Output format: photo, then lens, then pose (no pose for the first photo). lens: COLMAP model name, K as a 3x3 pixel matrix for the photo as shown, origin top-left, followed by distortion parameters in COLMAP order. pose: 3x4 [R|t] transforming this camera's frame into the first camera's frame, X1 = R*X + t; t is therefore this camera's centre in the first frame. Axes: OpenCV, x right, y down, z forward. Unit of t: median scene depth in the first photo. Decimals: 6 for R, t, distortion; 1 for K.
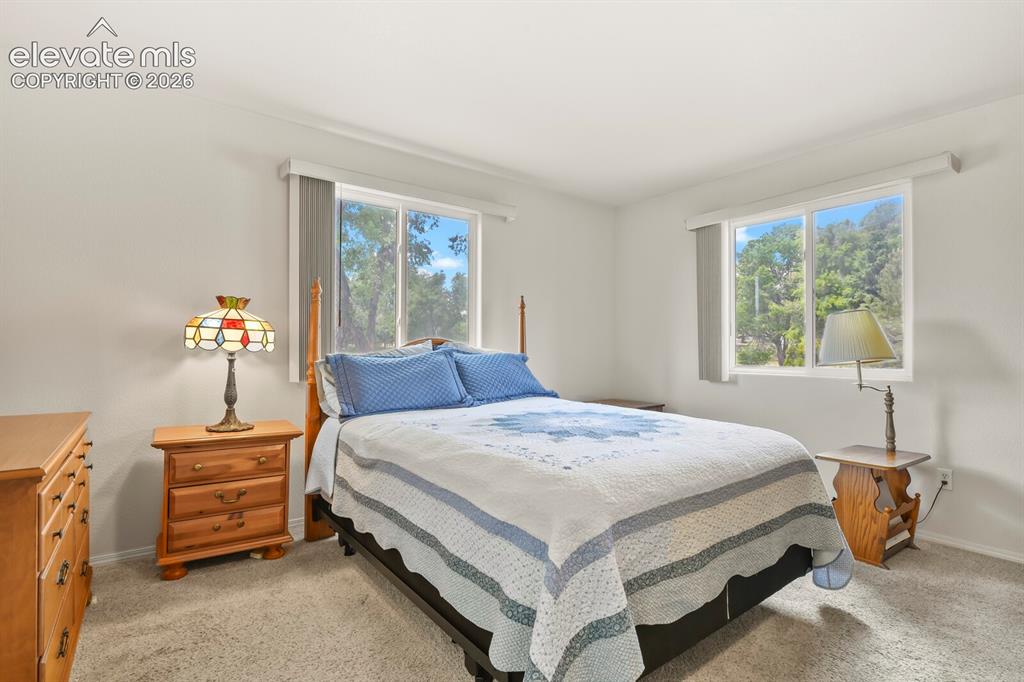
lens RADIAL K [[494.4, 0, 516.9], [0, 494.4, 344.3], [0, 0, 1]] dist [-0.003878, -0.006035]
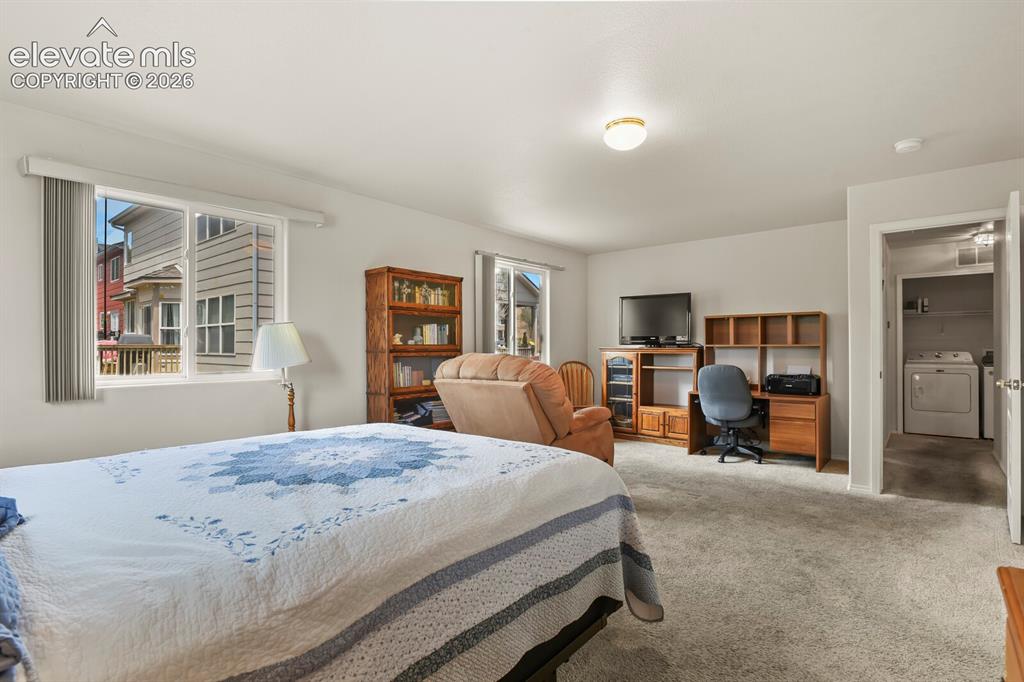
lens RADIAL K [[494.4, 0, 518.9], [0, 494.4, 342.6], [0, 0, 1]] dist [-0.003878, -0.006035]
pose [[-0.233151, 0.001558, 0.972439, -0.575034], [-0.013096, 0.999903, -0.004741, -0.019993], [-0.972352, -0.013840, -0.233108, 0.711513]]
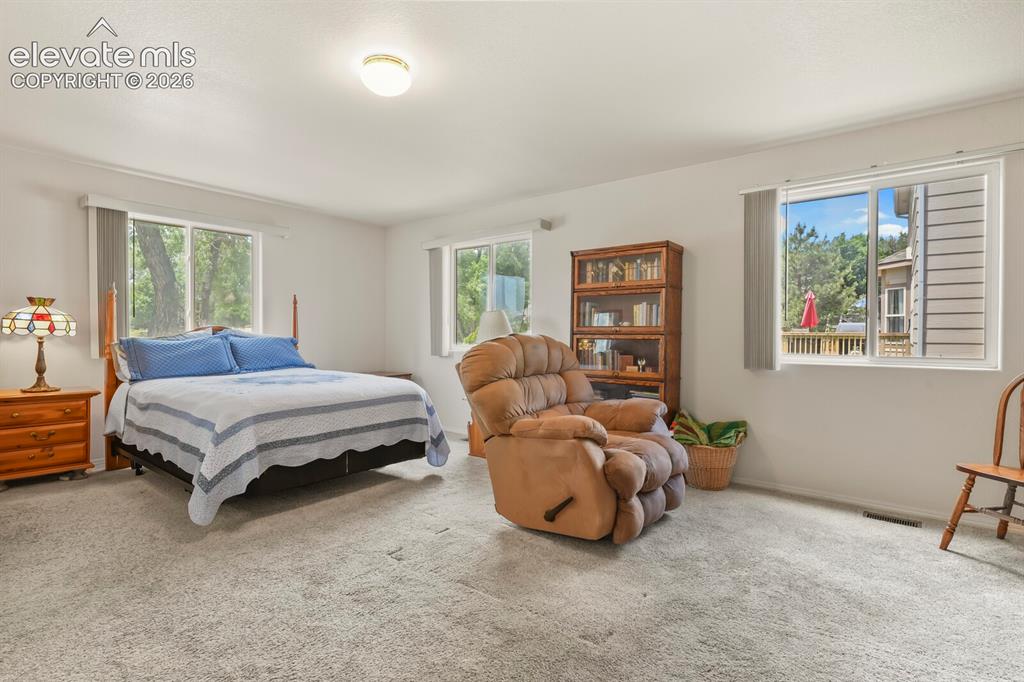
lens RADIAL K [[494.4, 0, 516.2], [0, 494.4, 342.0], [0, 0, 1]] dist [-0.003878, -0.006035]
pose [[0.969157, -0.004633, 0.246401, 0.396826], [-0.002171, 0.999624, 0.027335, -0.010273], [-0.246435, -0.027027, 0.968782, -0.697347]]
